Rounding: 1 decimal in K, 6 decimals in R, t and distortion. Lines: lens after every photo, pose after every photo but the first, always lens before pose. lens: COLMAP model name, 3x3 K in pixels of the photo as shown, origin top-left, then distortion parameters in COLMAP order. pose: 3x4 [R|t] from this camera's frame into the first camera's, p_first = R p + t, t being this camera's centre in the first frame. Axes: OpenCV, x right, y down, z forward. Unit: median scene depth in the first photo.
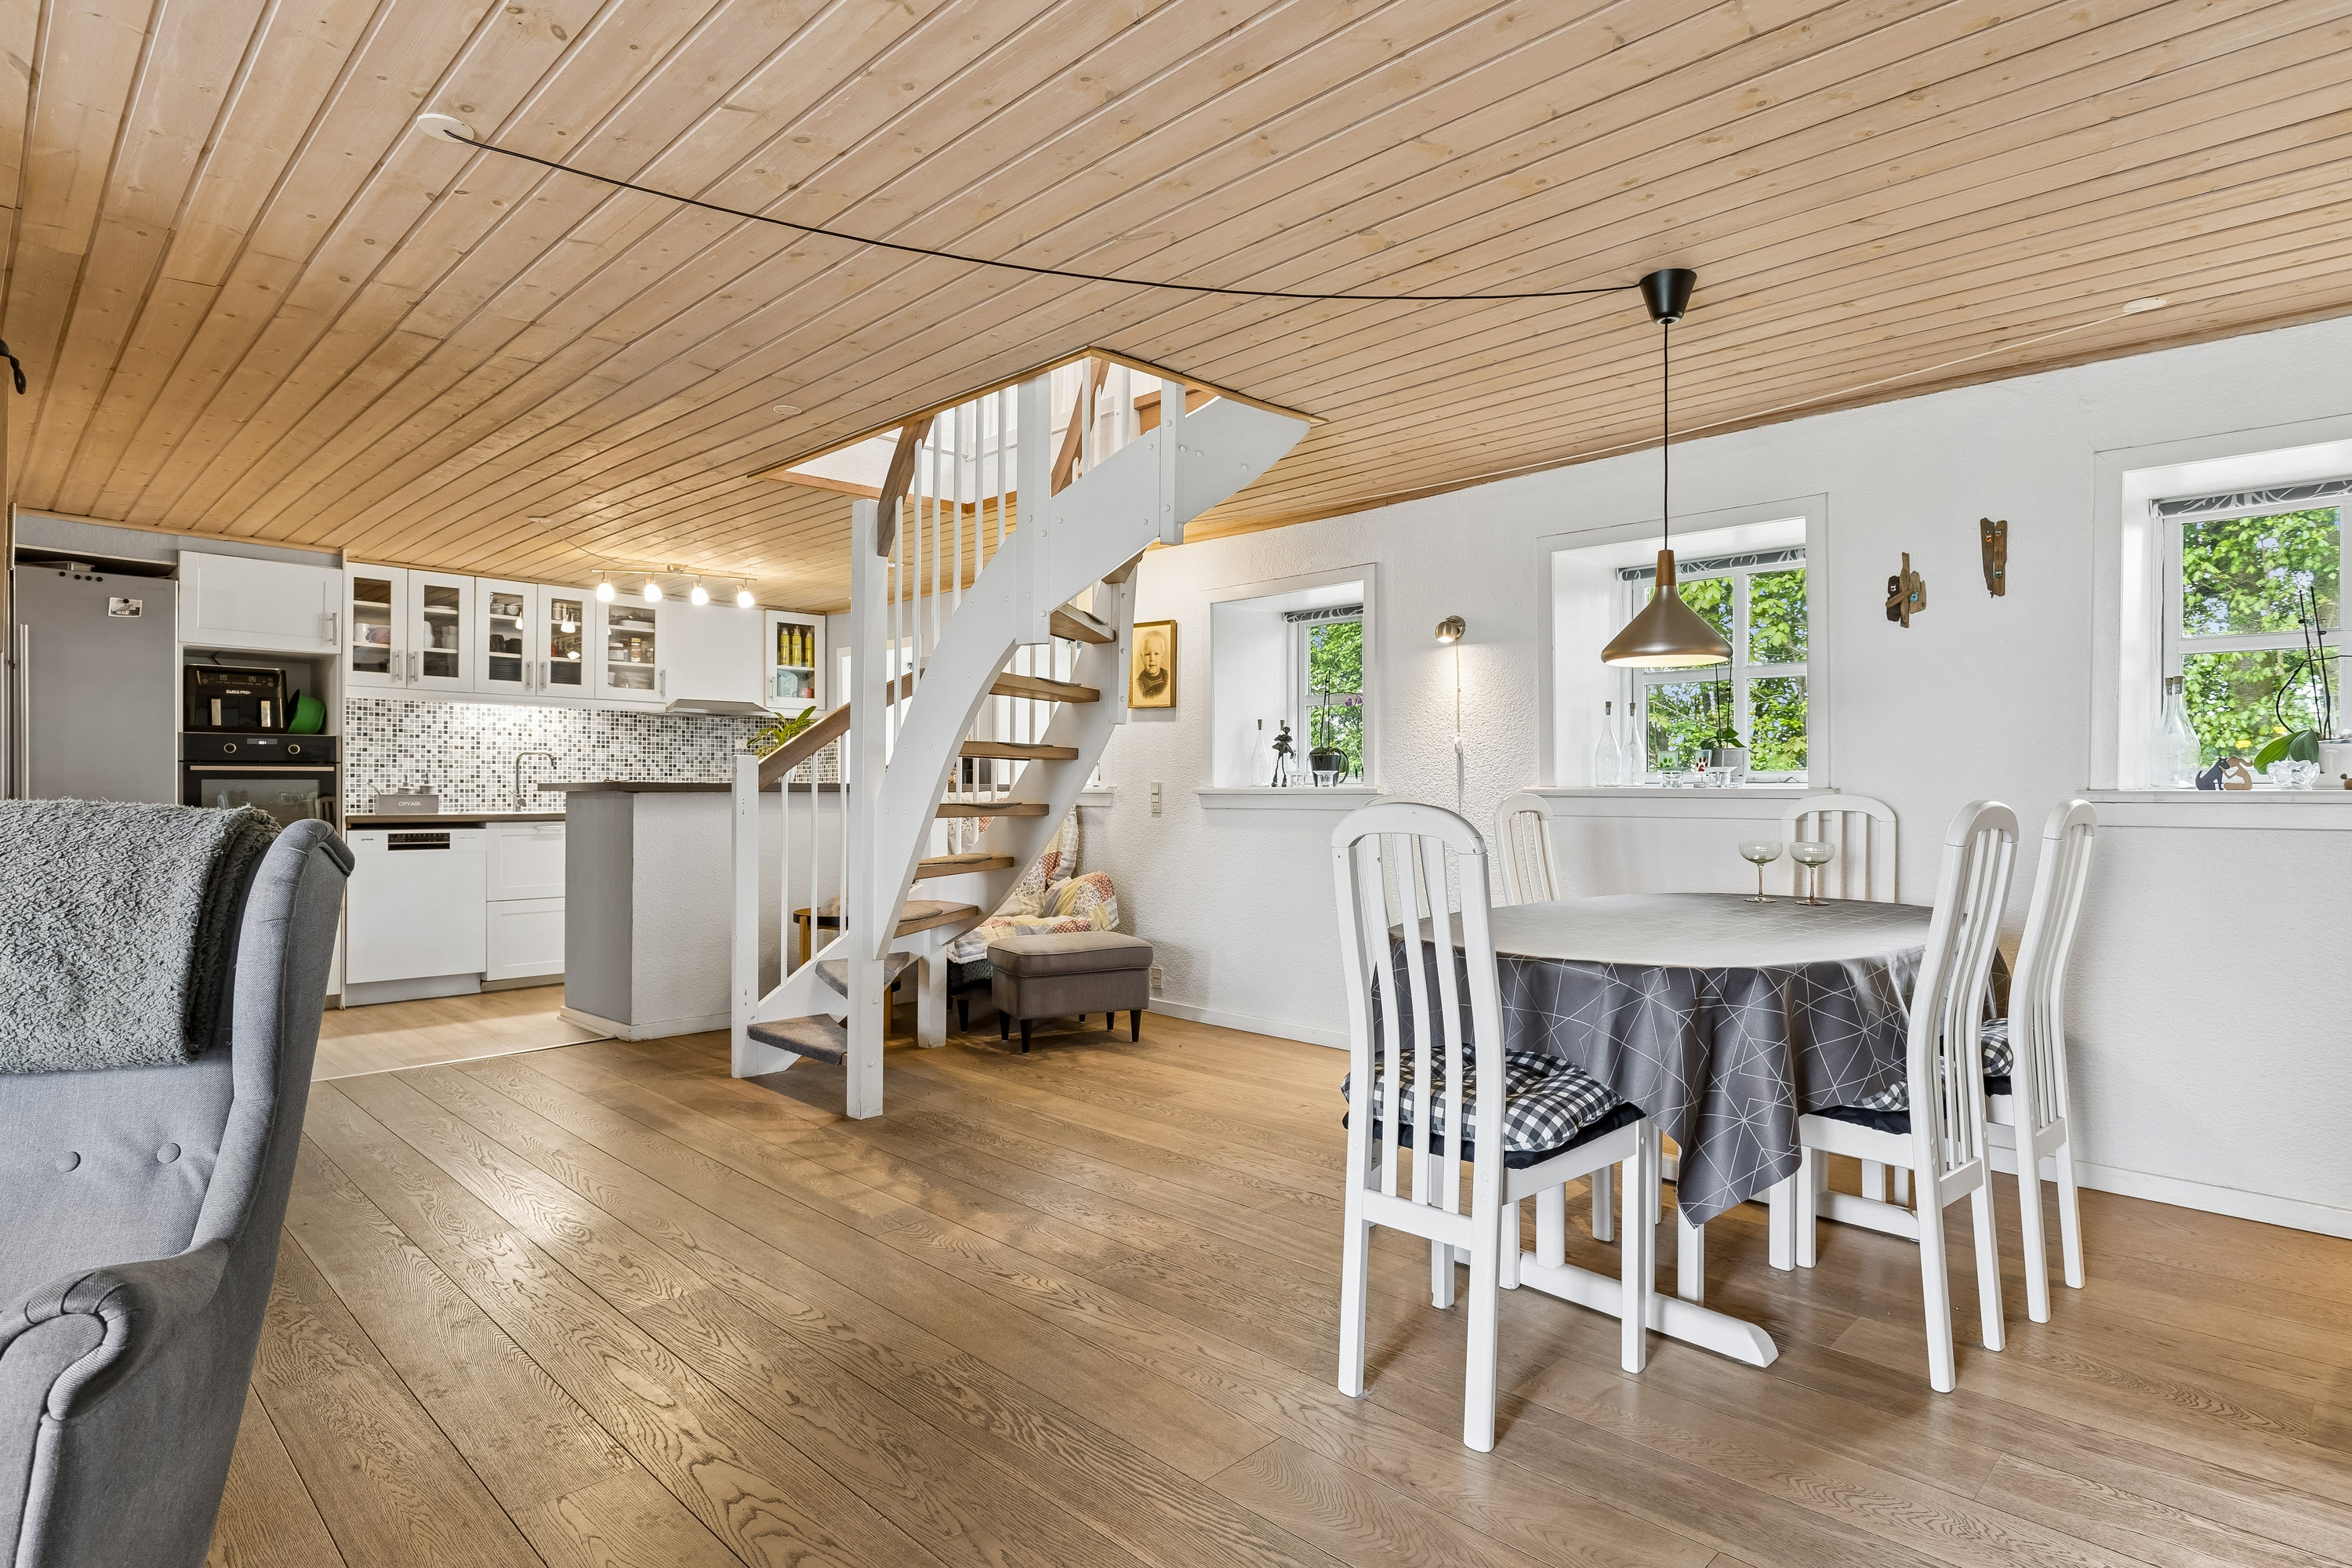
lens RADIAL K [[1255.3, 0, 1176.3], [0, 1255.3, 787.5], [0, 0, 1]] dist [-0.006953, 0.000159]
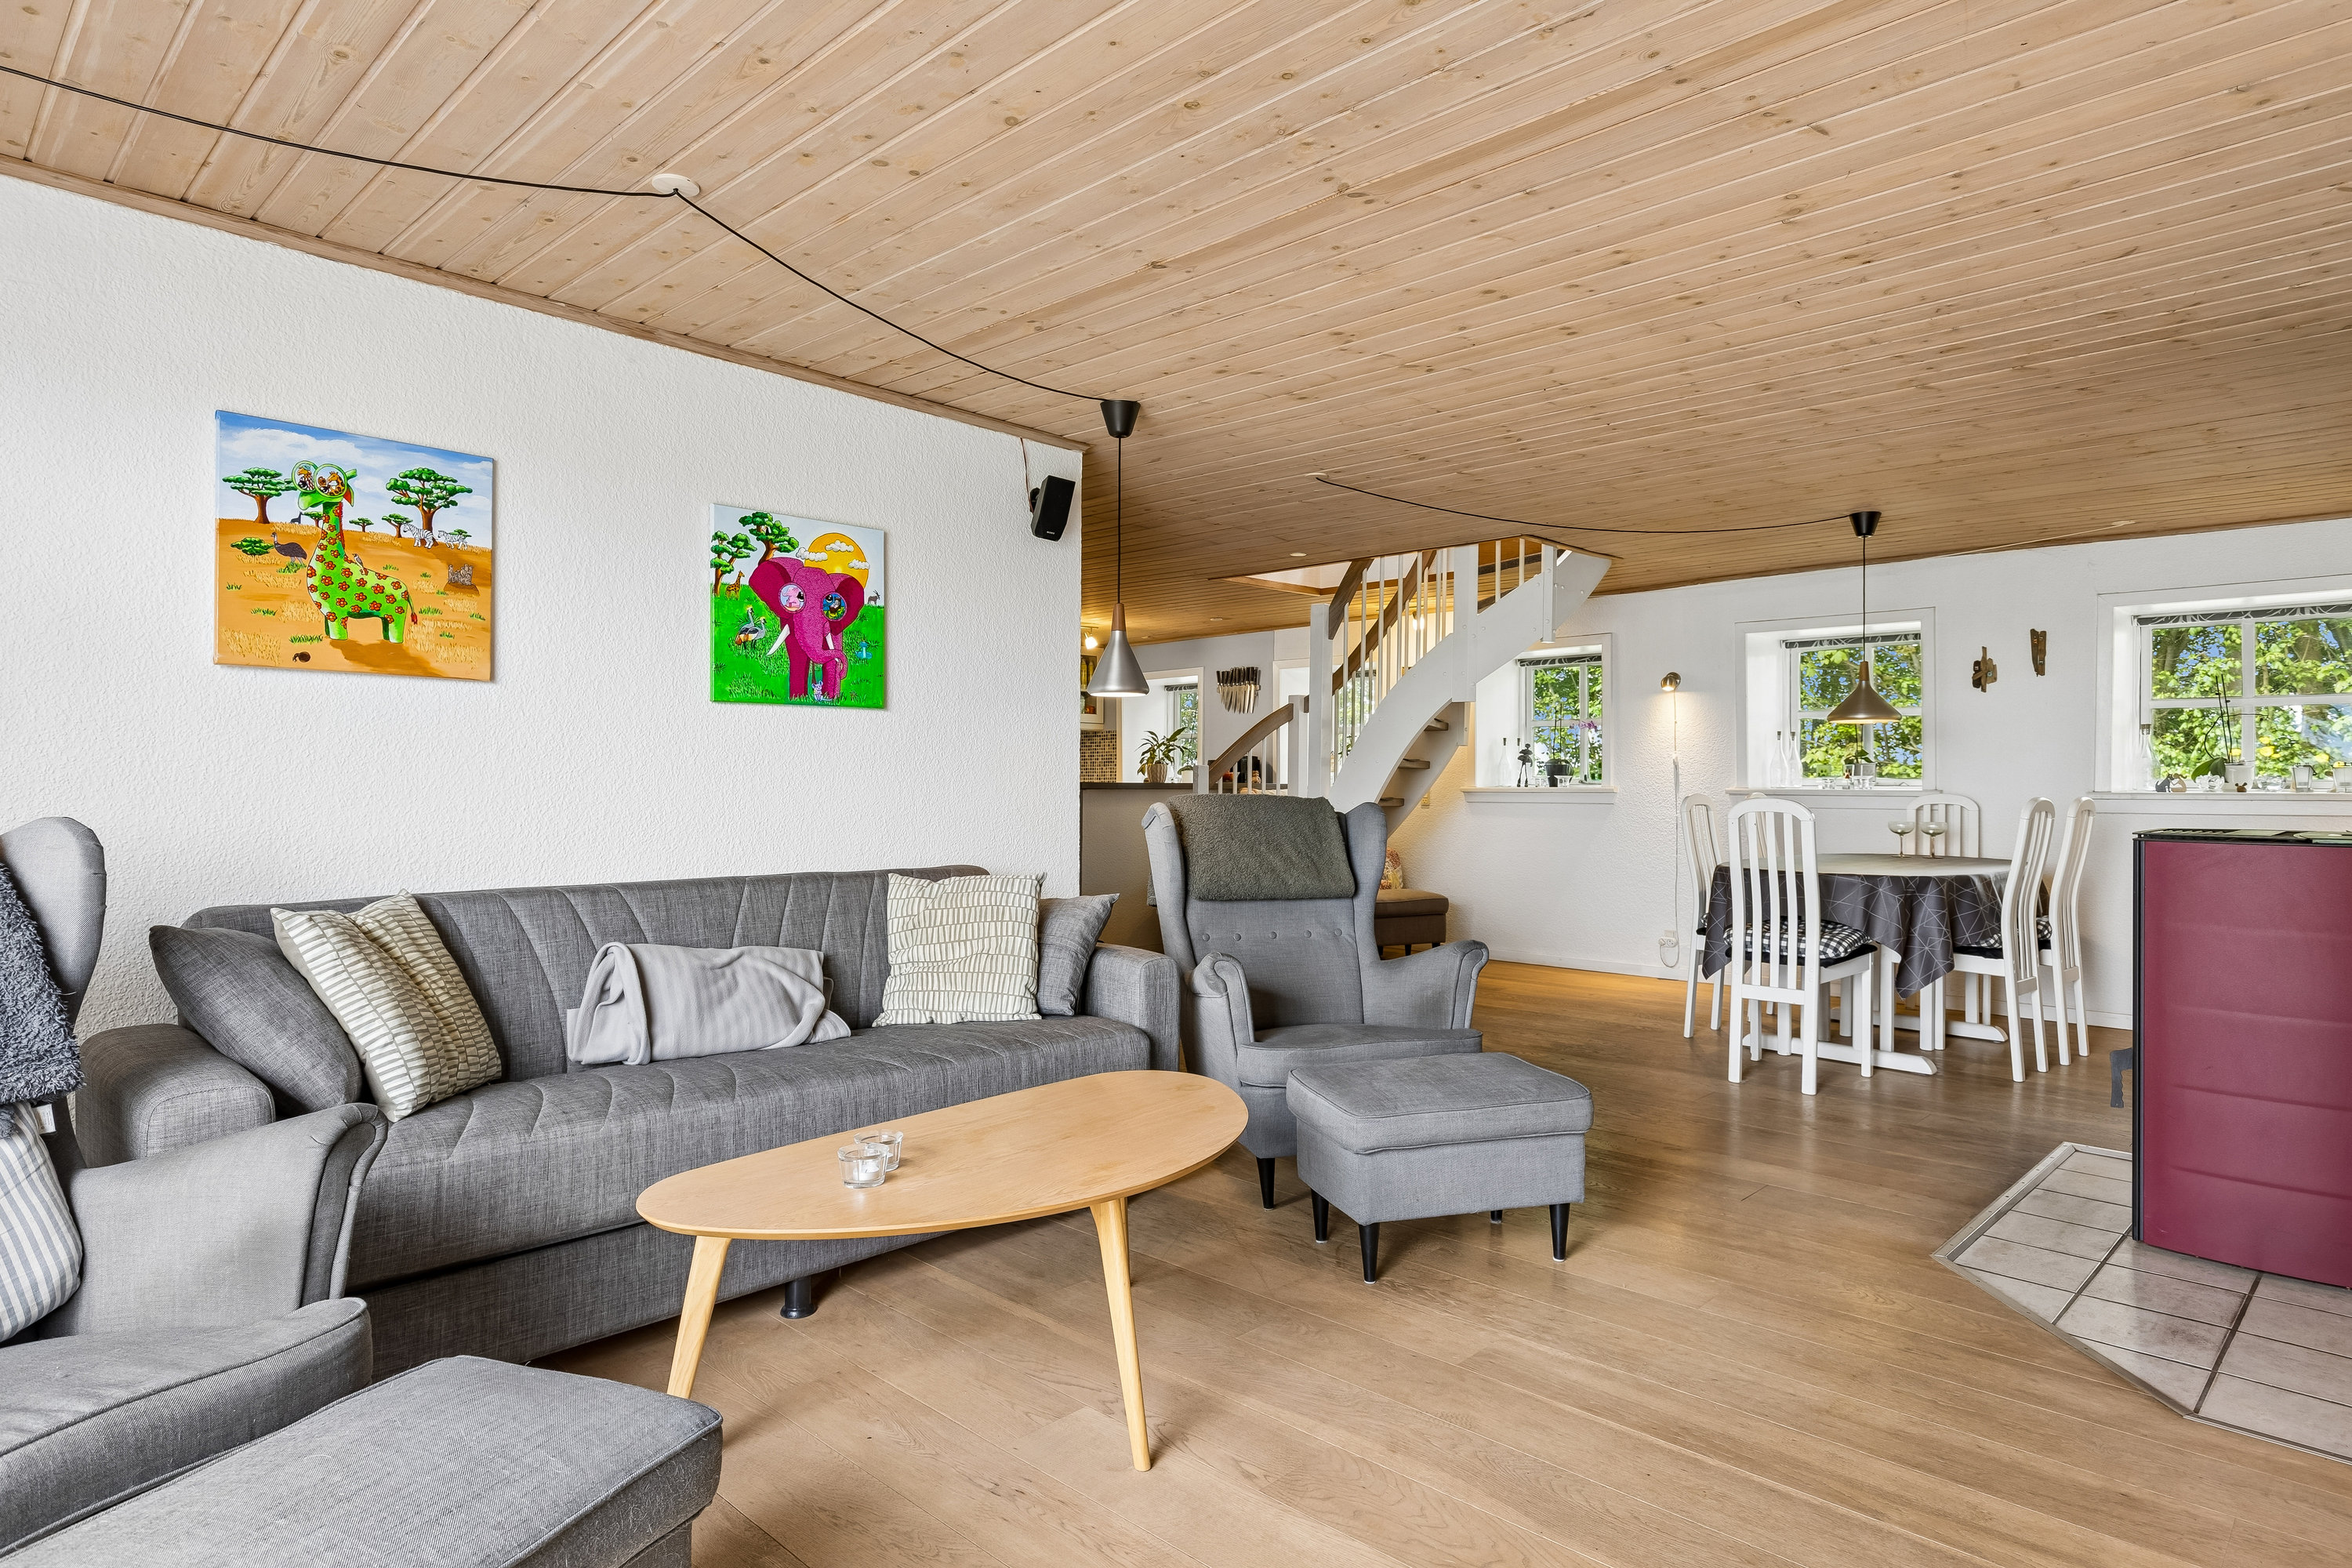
lens RADIAL K [[1337.0, 0, 1179.0], [0, 1337.0, 775.6], [0, 0, 1]] dist [-0.001509, 0.000076]
pose [[0.999859, 0.001781, 0.016704, -0.619306], [-0.001696, 0.999986, -0.005095, -0.009579], [-0.016713, 0.005066, 0.999847, -0.903996]]
